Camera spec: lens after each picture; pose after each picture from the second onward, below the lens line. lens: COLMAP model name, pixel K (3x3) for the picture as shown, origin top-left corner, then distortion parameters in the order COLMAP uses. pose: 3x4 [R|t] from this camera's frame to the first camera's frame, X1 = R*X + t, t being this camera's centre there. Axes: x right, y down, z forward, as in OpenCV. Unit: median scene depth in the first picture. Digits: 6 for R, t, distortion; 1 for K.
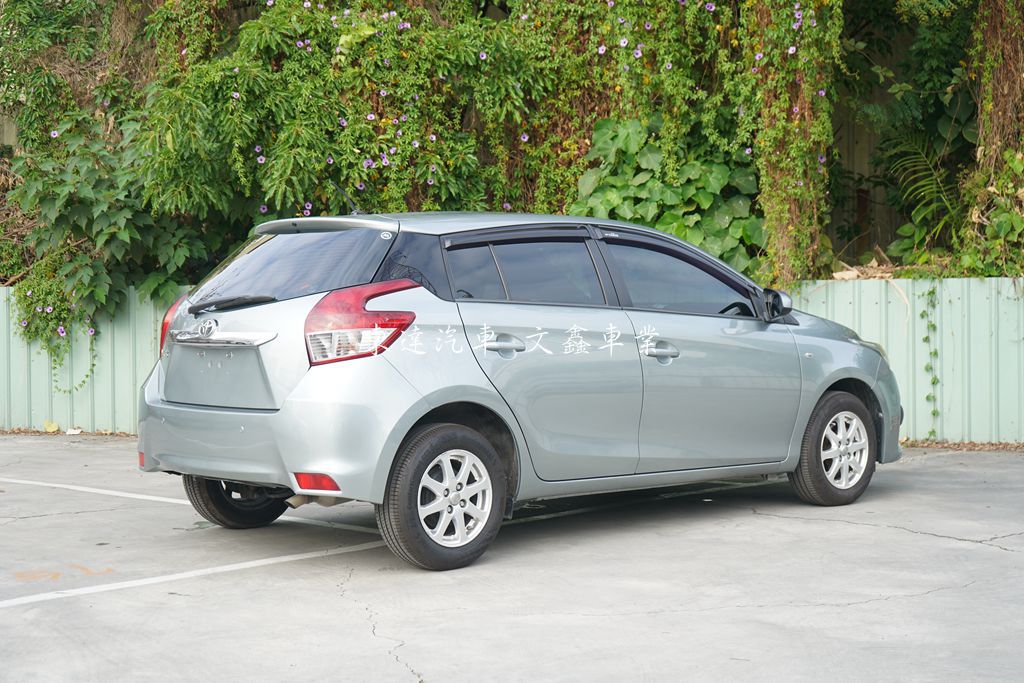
lens RADIAL K [[1611.5, 0, 512.7], [0, 1611.5, 343.7], [0, 0, 1]] dist [-0.066484, 0.000000]
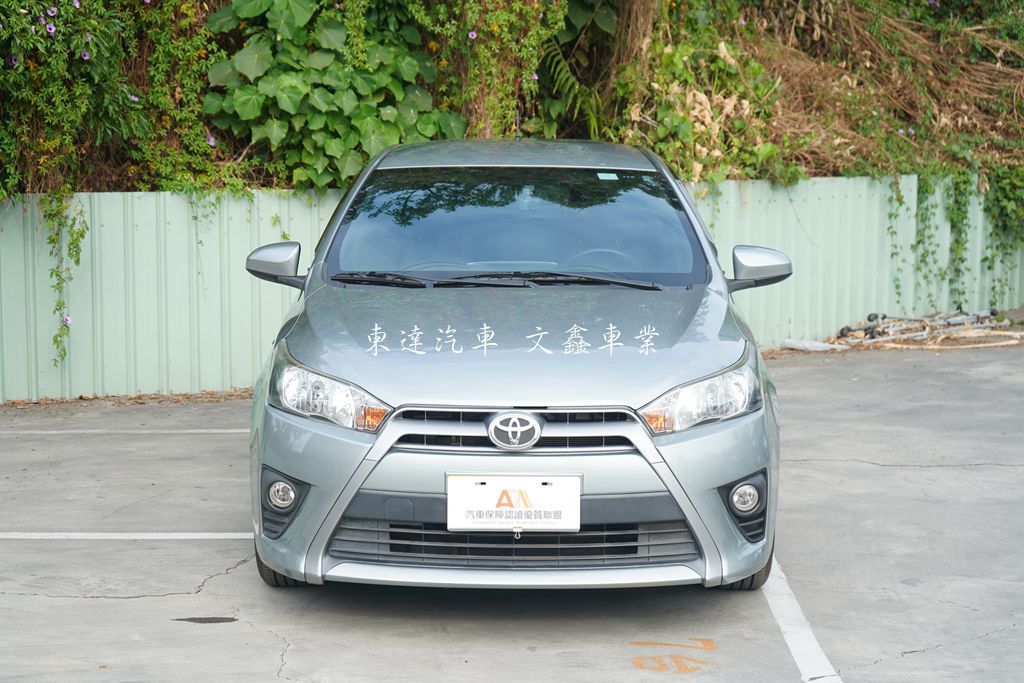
lens RADIAL K [[1987.7, 0, 511.3], [0, 1987.7, 342.0], [0, 0, 1]] dist [-0.074158, 0.000000]
pose [[0.740390, -0.062978, 0.669220, -0.516276], [0.015493, 0.996936, 0.076677, -0.036764], [-0.671998, -0.046403, 0.739097, 0.197948]]
